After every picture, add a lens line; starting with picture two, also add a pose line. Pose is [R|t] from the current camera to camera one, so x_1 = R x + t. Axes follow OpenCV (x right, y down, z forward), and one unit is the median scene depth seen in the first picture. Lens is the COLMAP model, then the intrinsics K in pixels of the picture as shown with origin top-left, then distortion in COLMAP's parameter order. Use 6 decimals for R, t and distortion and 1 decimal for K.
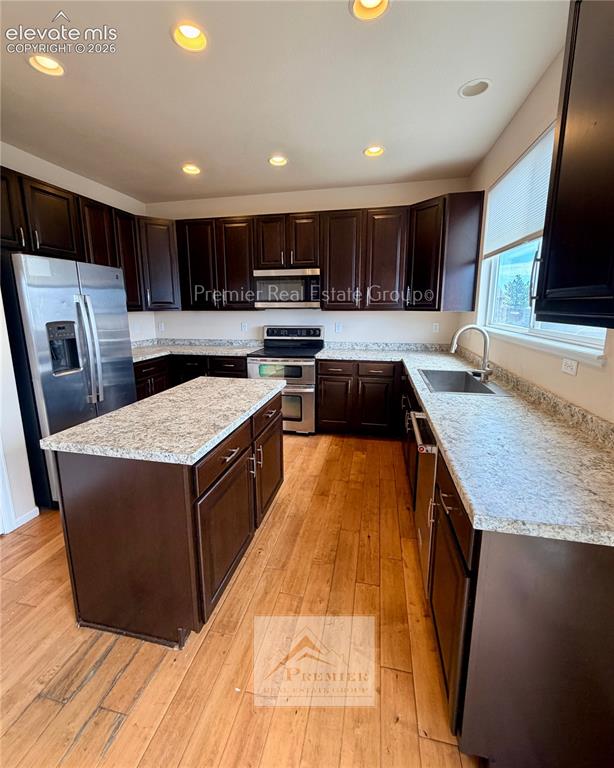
lens RADIAL K [[332.0, 0, 306.3], [0, 332.0, 364.2], [0, 0, 1]] dist [-0.000506, -0.000099]
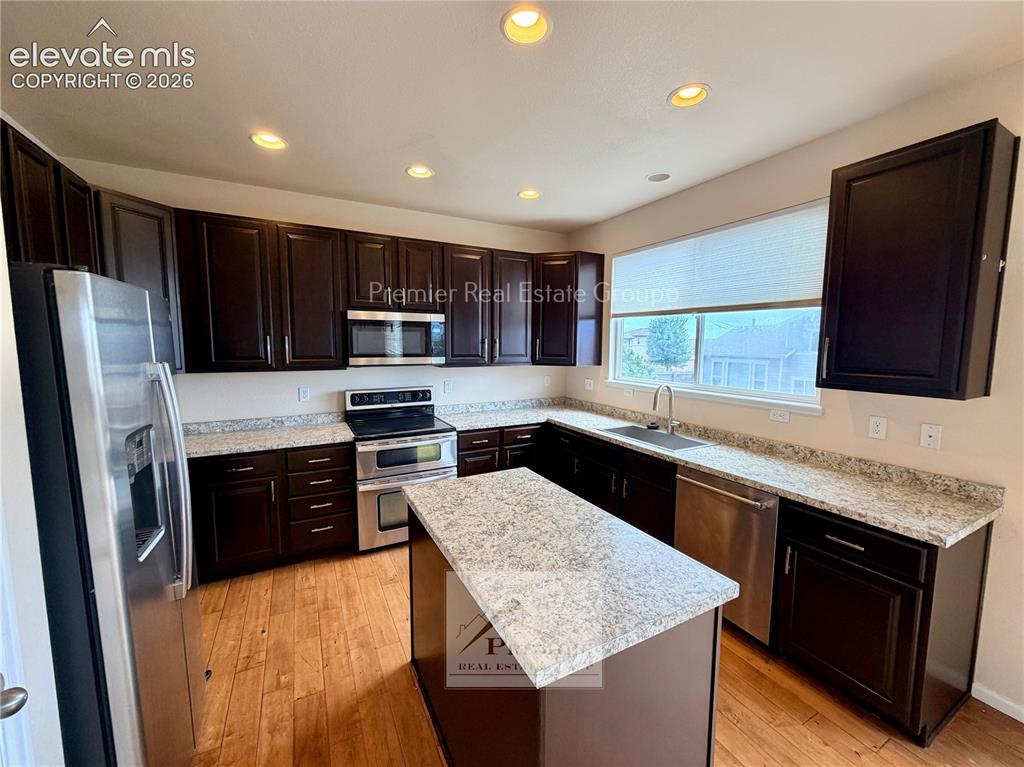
lens RADIAL K [[406.3, 0, 512.0], [0, 406.3, 383.5], [0, 0, 1]] dist [-0.001188, -0.000070]
pose [[0.764817, -0.057655, 0.641662, -0.439067], [0.105267, 0.993786, -0.036176, -0.072983], [-0.635589, 0.095214, 0.766134, 0.179091]]
